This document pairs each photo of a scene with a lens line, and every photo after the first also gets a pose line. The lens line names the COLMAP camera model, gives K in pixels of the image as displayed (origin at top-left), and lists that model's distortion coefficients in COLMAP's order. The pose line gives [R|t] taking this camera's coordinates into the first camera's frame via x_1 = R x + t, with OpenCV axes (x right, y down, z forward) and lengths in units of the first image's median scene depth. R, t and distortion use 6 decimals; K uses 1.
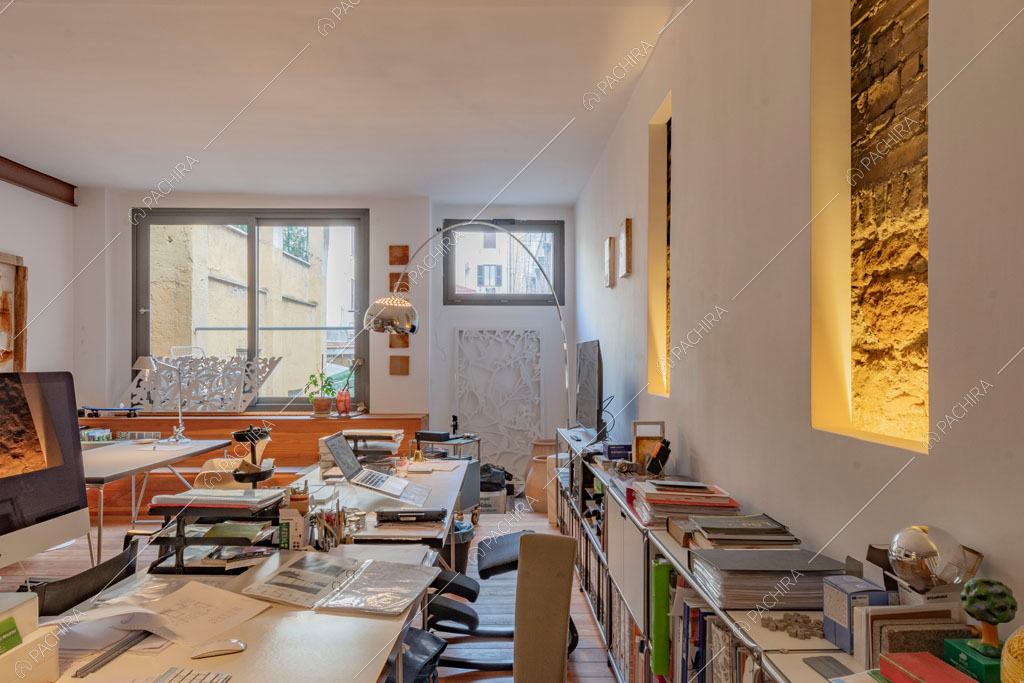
lens RADIAL K [[618.6, 0, 512.0], [0, 618.6, 341.5], [0, 0, 1]] dist [0.039273, 0.000230]
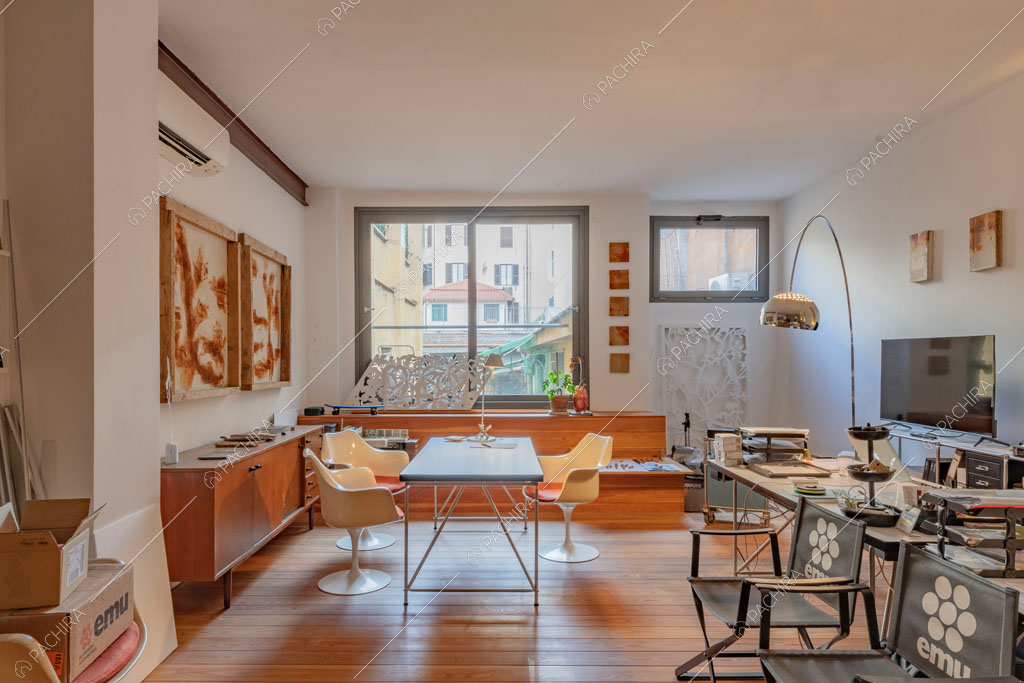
lens RADIAL K [[614.3, 0, 512.0], [0, 614.3, 341.5], [0, 0, 1]] dist [0.043877, -0.000026]
pose [[0.999966, -0.003036, 0.007623, -0.361863], [0.003022, 0.999994, 0.001788, 0.001740], [-0.007629, -0.001765, 0.999969, 0.010733]]
